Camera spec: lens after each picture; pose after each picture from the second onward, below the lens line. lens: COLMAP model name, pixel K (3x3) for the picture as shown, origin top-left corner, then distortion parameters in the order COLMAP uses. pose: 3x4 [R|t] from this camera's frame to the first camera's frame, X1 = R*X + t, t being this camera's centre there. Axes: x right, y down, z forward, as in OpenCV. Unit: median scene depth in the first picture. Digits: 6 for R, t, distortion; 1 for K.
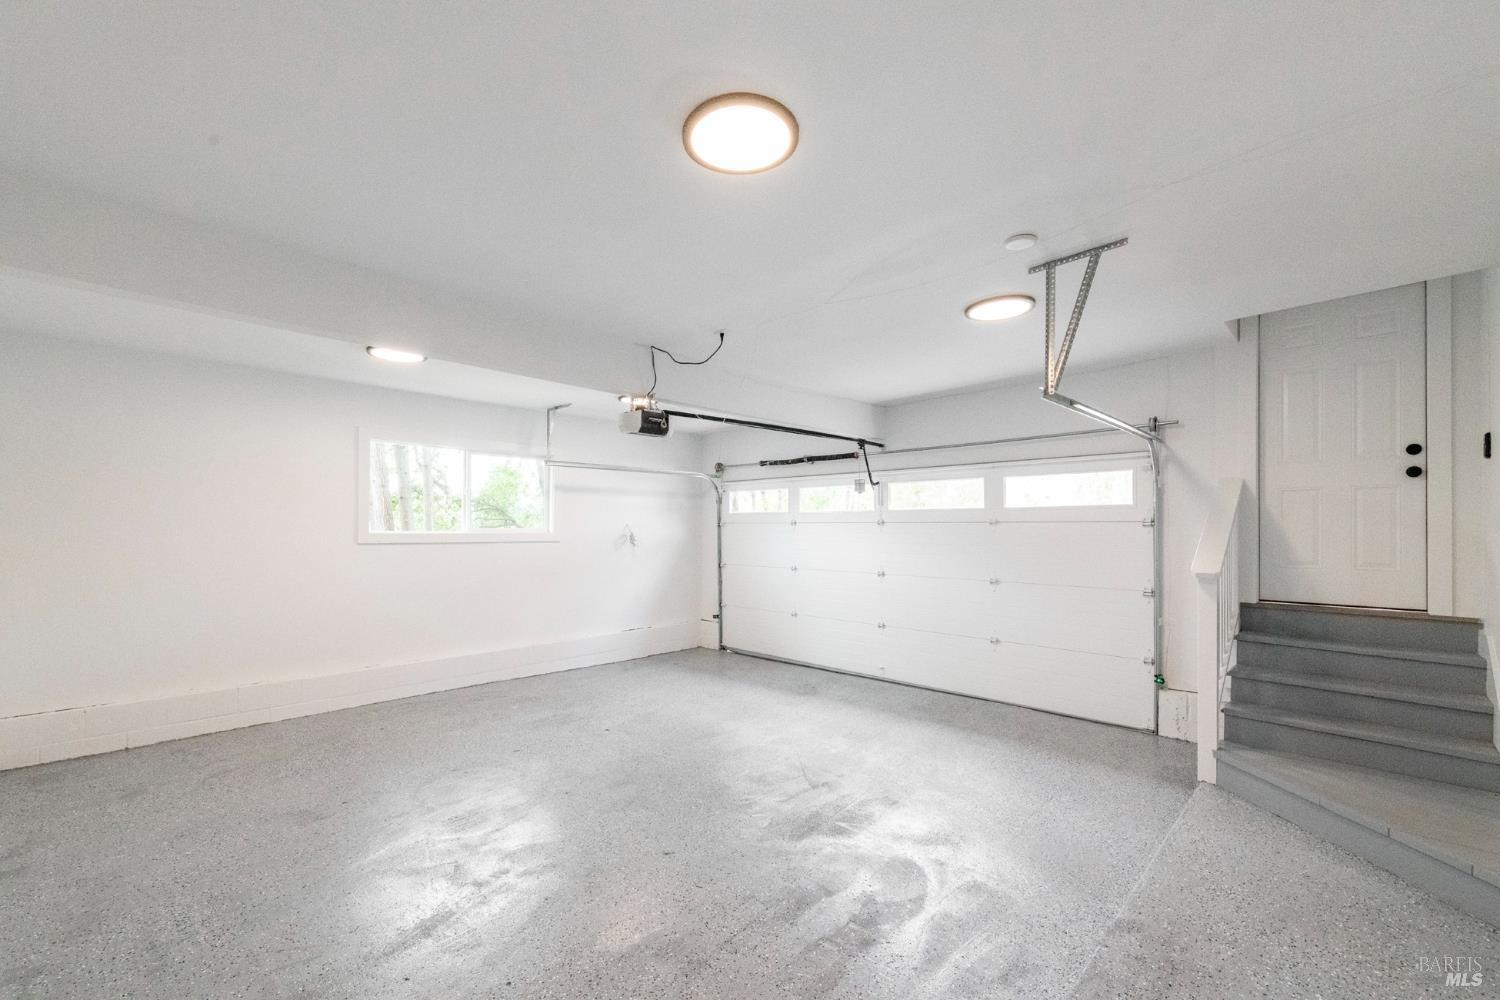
lens RADIAL K [[623.4, 0, 756.6], [0, 623.4, 530.6], [0, 0, 1]] dist [0.000825, -0.000054]
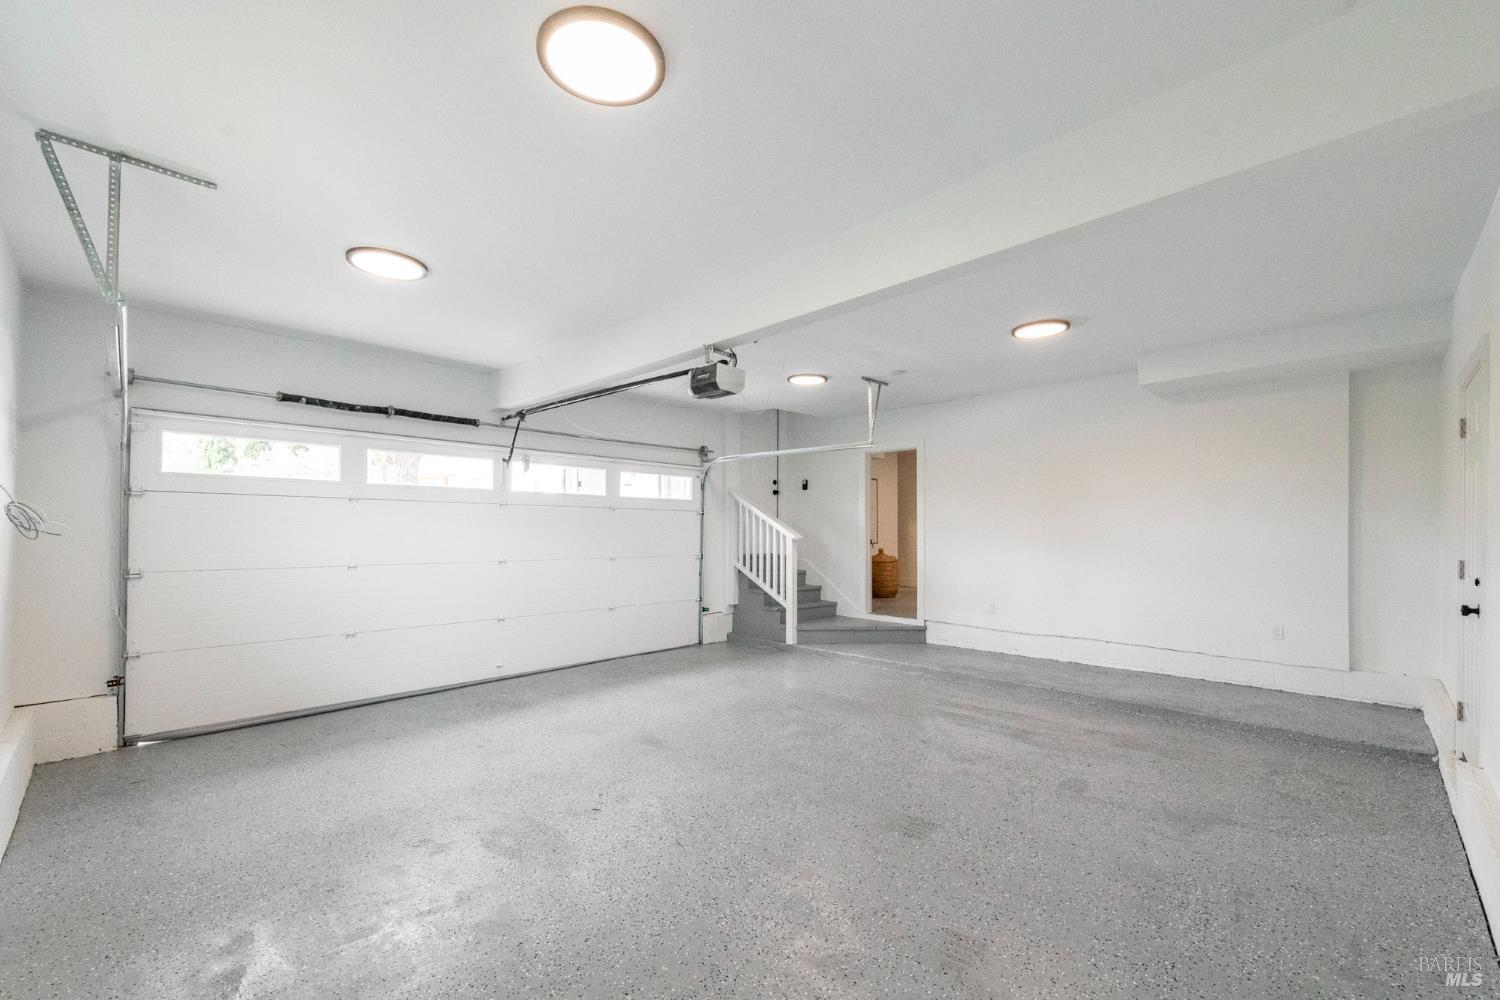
lens RADIAL K [[623.4, 0, 756.6], [0, 623.4, 530.6], [0, 0, 1]] dist [0.000825, -0.000054]
pose [[-0.006871, -0.004247, 0.999967, -0.806531], [-0.003947, 0.999983, 0.004220, 0.023071], [-0.999969, -0.003918, -0.006888, 0.733081]]
